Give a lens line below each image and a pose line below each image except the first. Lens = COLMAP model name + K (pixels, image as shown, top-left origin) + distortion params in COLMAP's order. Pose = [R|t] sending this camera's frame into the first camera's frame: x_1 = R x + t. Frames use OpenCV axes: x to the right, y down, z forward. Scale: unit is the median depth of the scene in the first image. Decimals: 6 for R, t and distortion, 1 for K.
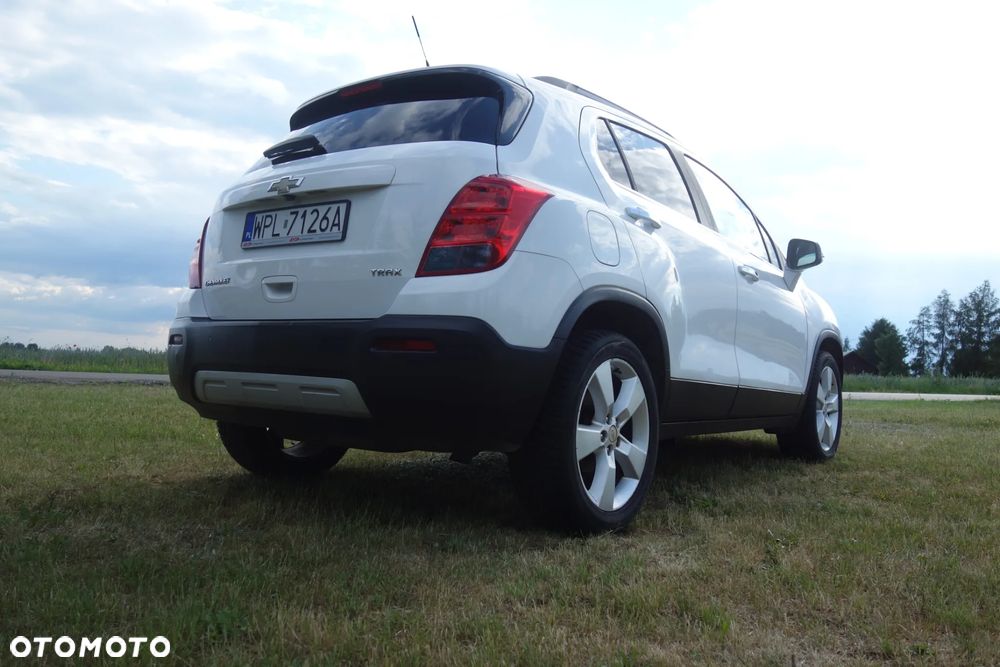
lens RADIAL K [[814.4, 0, 497.7], [0, 814.4, 328.3], [0, 0, 1]] dist [0.039637, -0.018627]
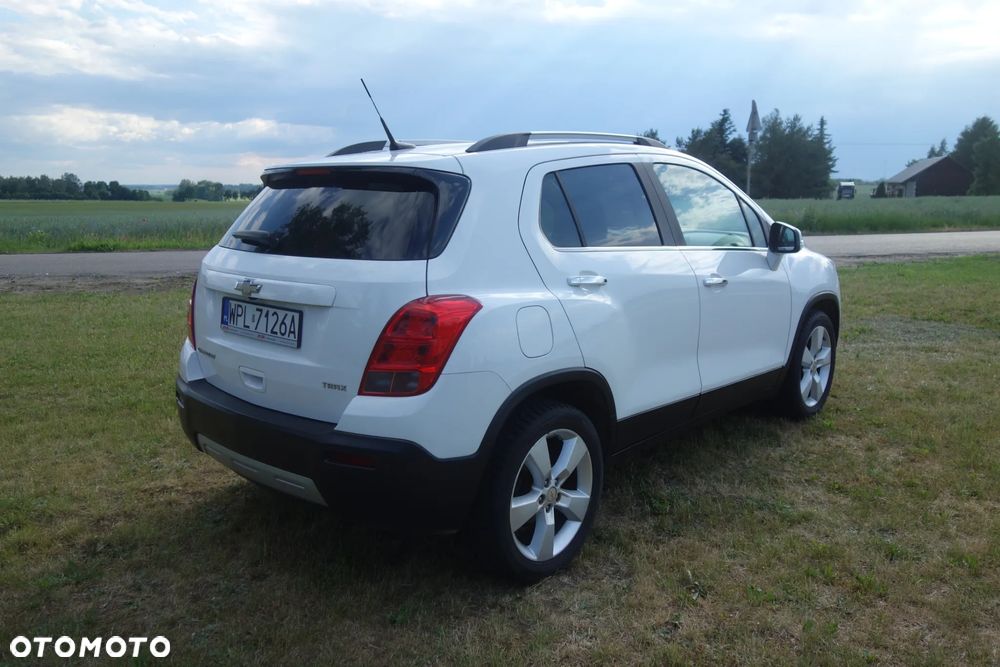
lens RADIAL K [[814.4, 0, 482.3], [0, 814.4, 338.0], [0, 0, 1]] dist [0.039637, -0.018627]
pose [[0.994254, -0.024941, -0.104096, 0.169903], [0.047706, 0.973802, 0.222338, -0.340759], [0.095824, -0.226027, 0.969397, -0.059000]]
